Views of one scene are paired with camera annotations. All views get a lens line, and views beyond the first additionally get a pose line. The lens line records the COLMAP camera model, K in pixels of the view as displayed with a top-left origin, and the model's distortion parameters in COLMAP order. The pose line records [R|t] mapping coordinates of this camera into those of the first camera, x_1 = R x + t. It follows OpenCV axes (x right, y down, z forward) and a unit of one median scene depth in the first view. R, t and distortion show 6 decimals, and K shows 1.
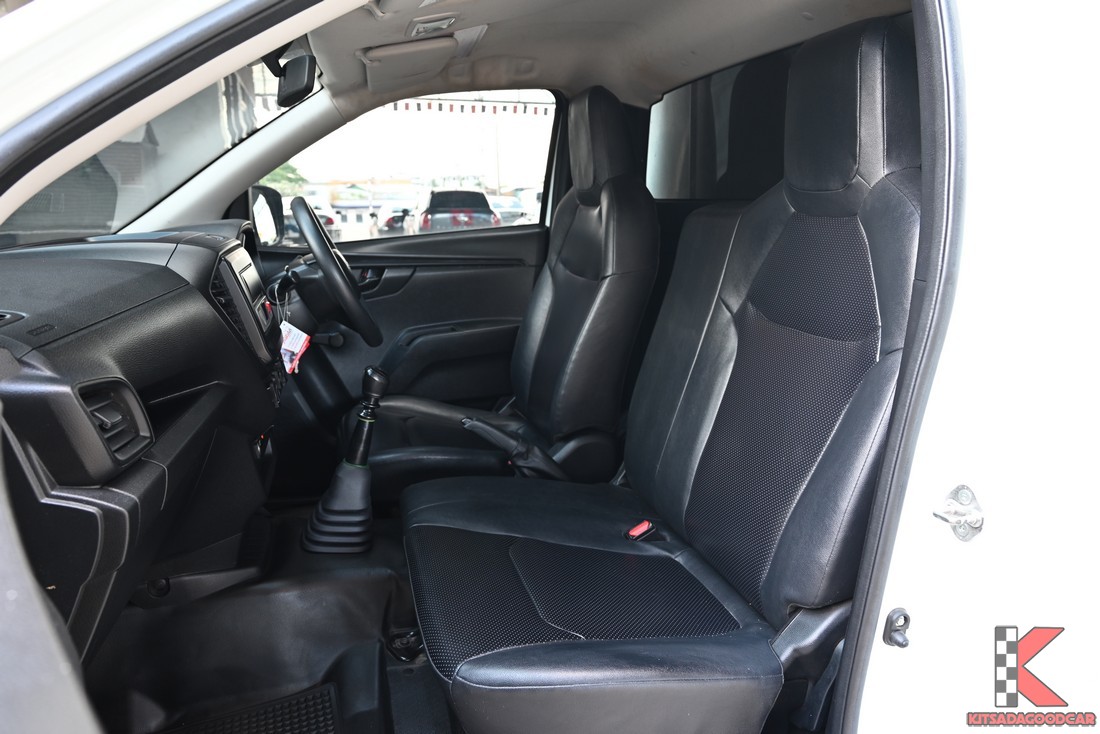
lens RADIAL K [[743.2, 0, 552.4], [0, 743.2, 365.6], [0, 0, 1]] dist [0.000648, -0.005561]
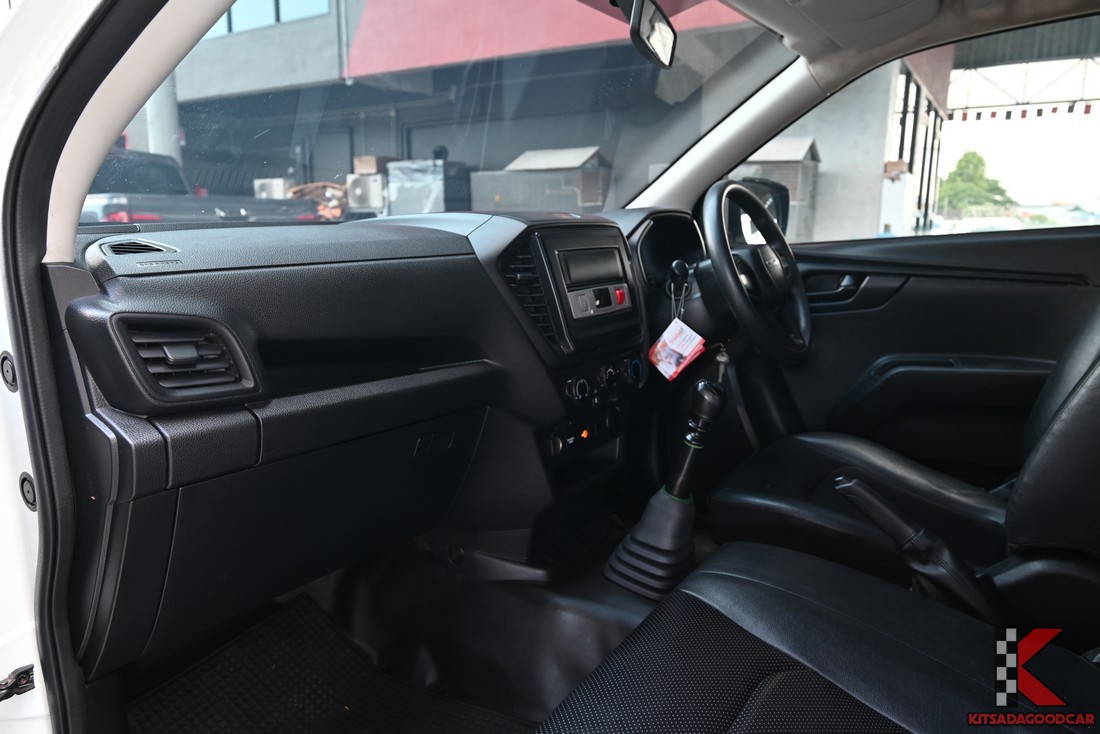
lens RADIAL K [[743.2, 0, 549.1], [0, 743.2, 388.4], [0, 0, 1]] dist [0.000648, -0.005561]
pose [[0.664202, 0.171703, -0.727567, 0.192067], [-0.169920, 0.982466, 0.076737, -0.019664], [0.727985, 0.072660, 0.681732, 0.286757]]
